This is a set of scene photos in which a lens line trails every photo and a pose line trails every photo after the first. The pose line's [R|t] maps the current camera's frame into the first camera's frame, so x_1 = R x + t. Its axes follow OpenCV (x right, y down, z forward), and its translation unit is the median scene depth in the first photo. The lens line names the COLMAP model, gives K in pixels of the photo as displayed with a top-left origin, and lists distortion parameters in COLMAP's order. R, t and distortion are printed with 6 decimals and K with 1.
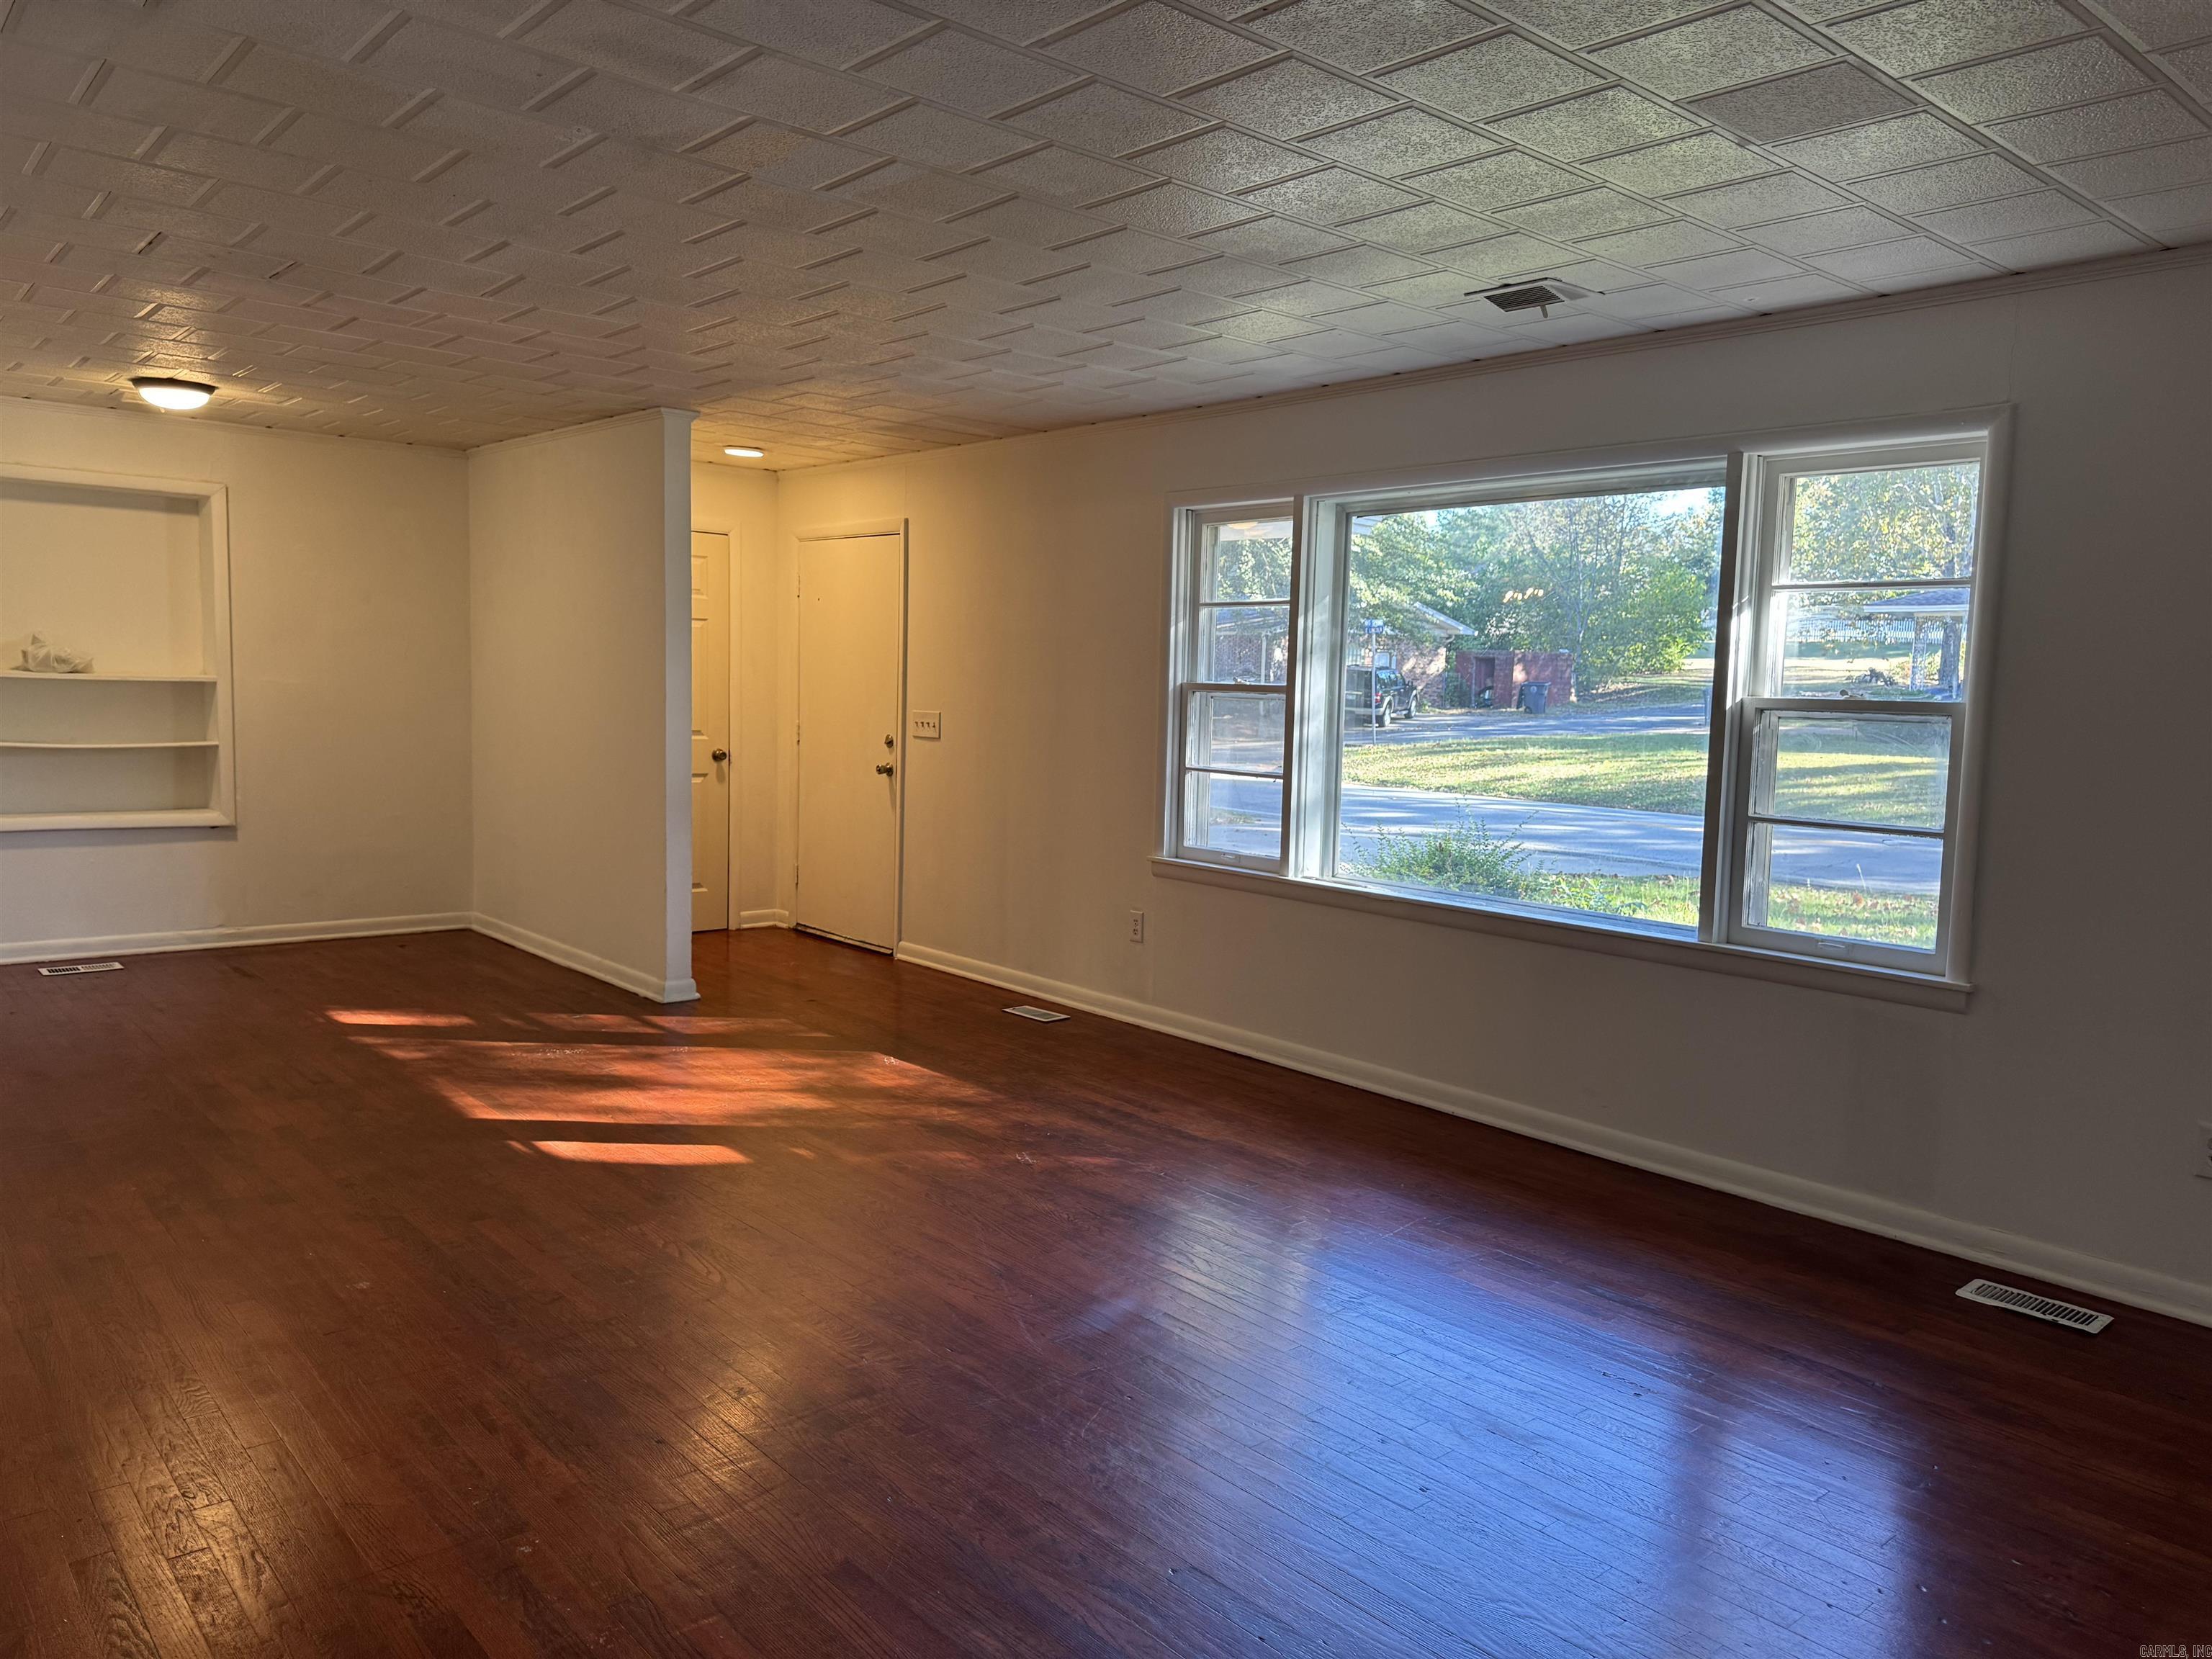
lens RADIAL K [[1543.8, 0, 1106.0], [0, 1543.8, 829.5], [0, 0, 1]] dist [0.124300, -0.169170]
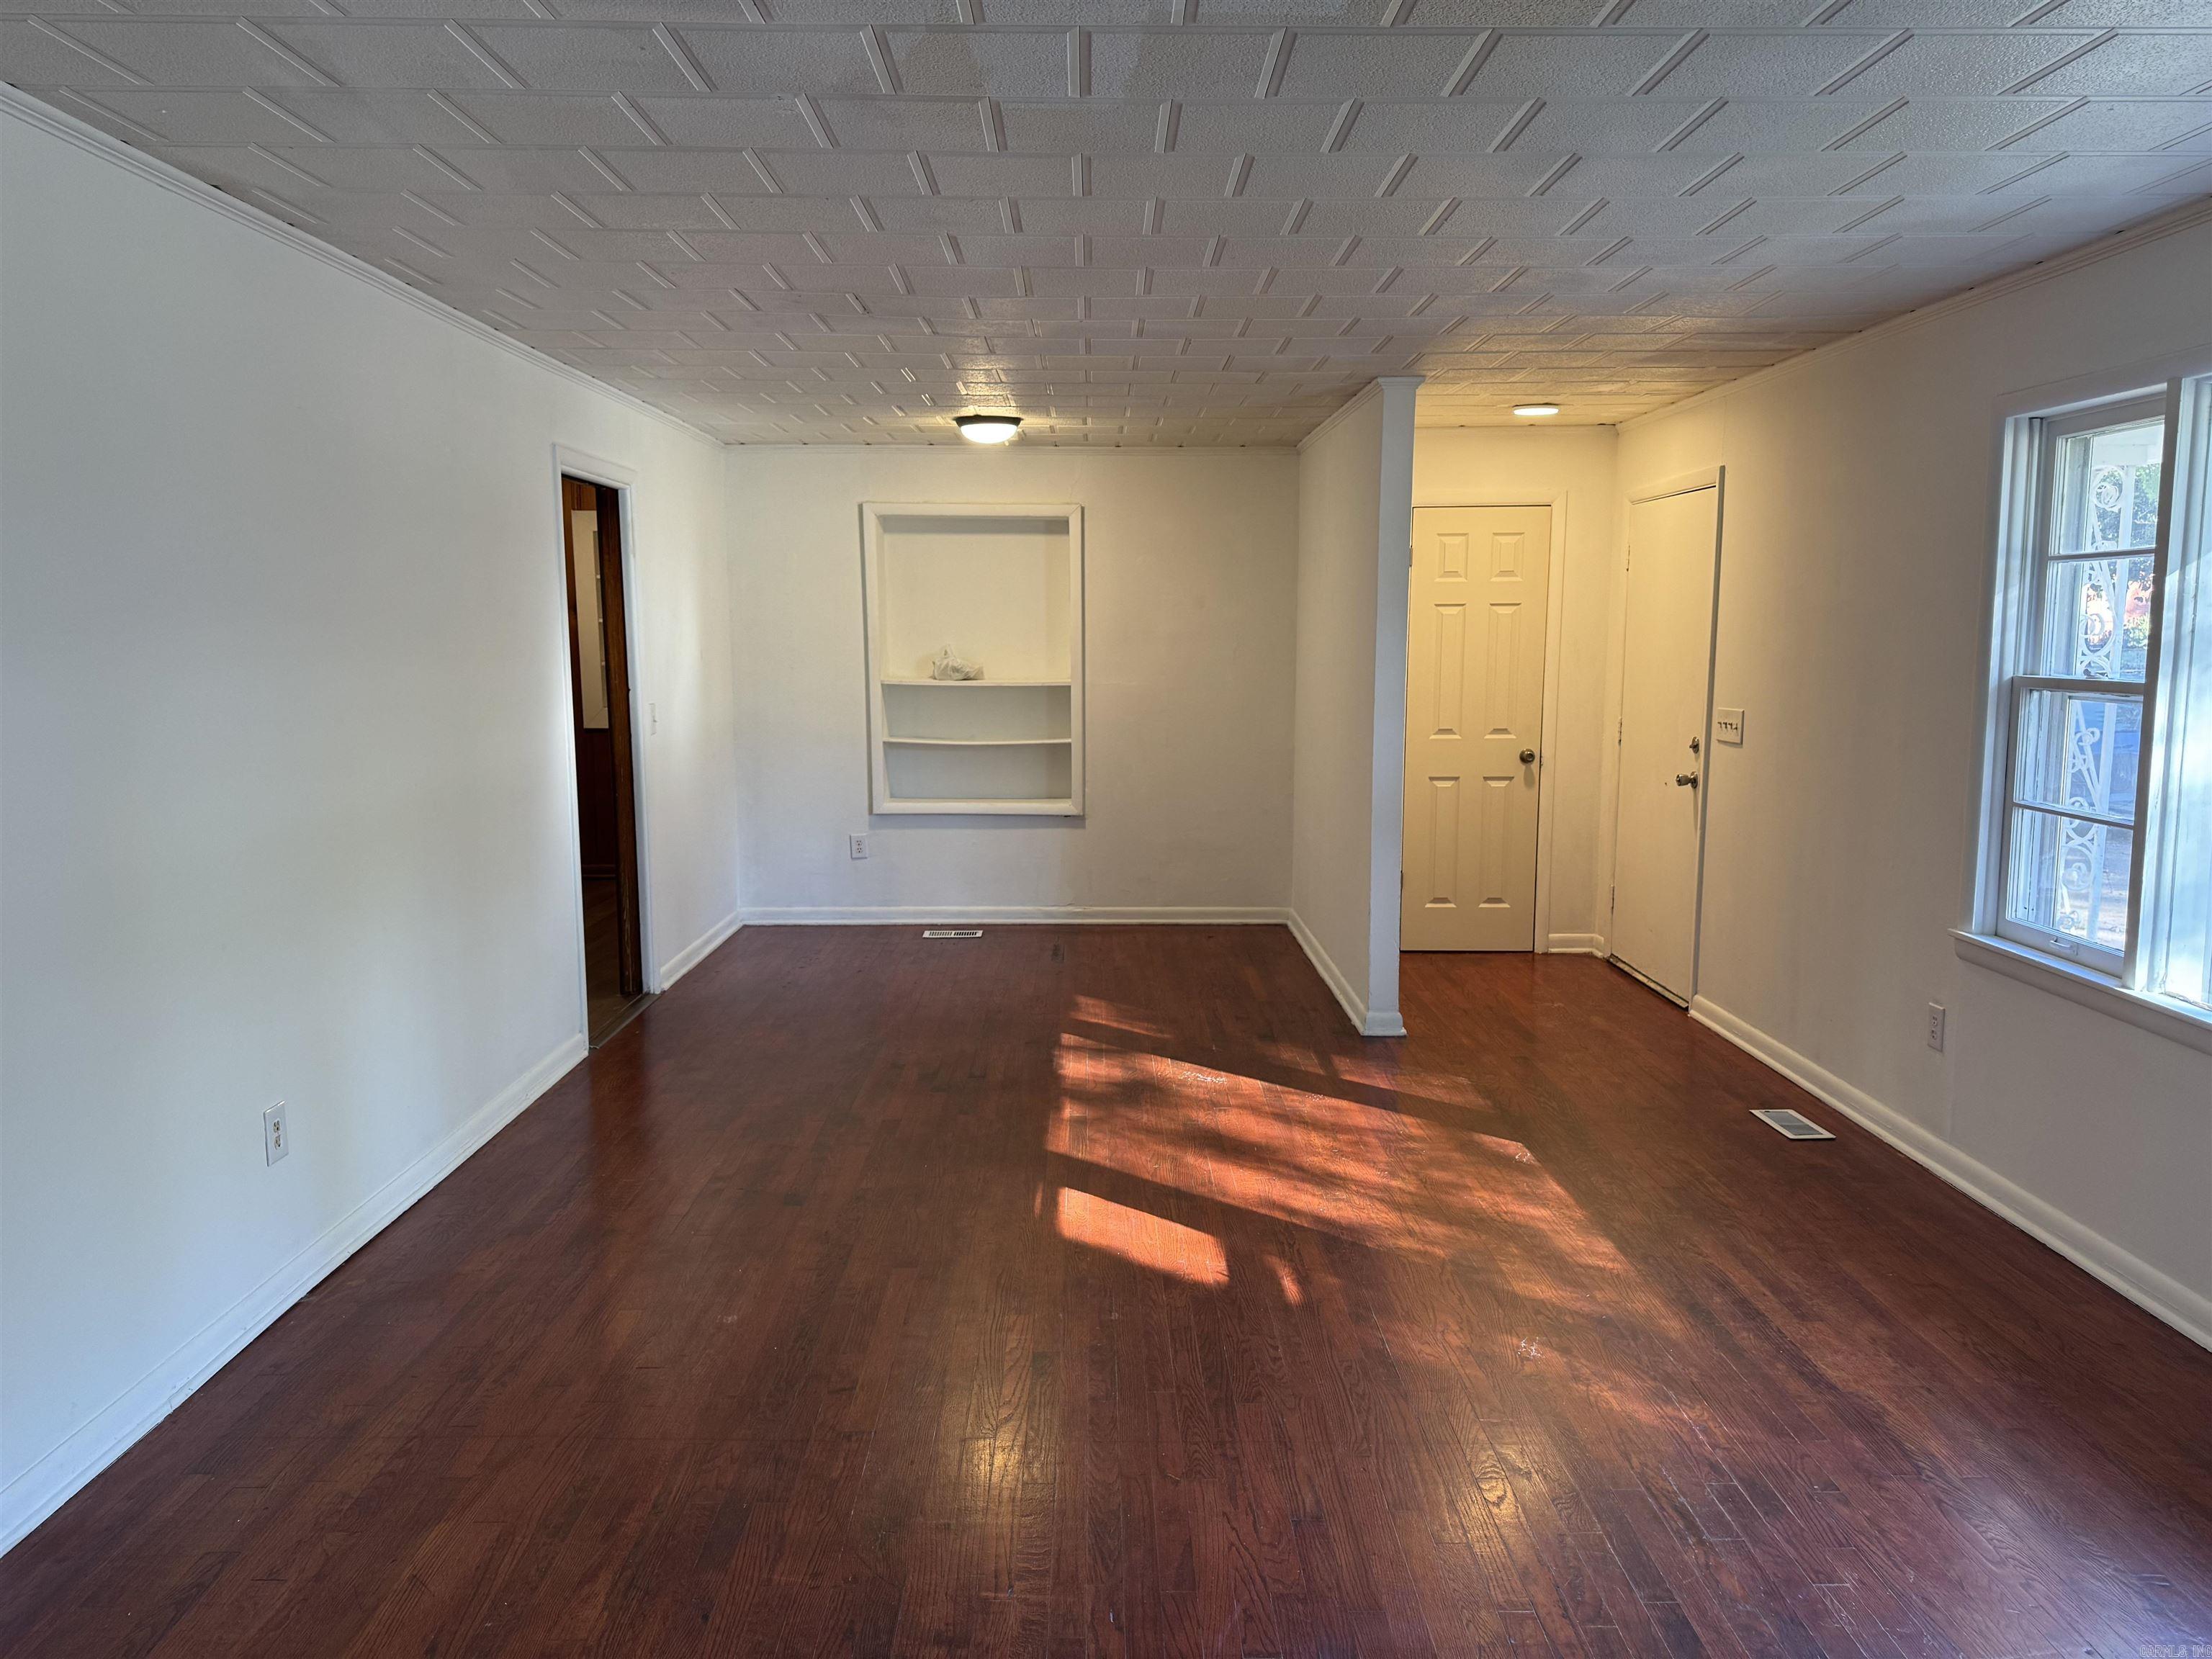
lens RADIAL K [[1543.8, 0, 1106.0], [0, 1543.8, 829.5], [0, 0, 1]] dist [0.124300, -0.169170]
pose [[0.760543, 0.051681, -0.647228, 0.172729], [-0.037555, 0.998660, 0.035612, -0.033885], [0.648201, -0.002778, 0.761464, 0.197769]]
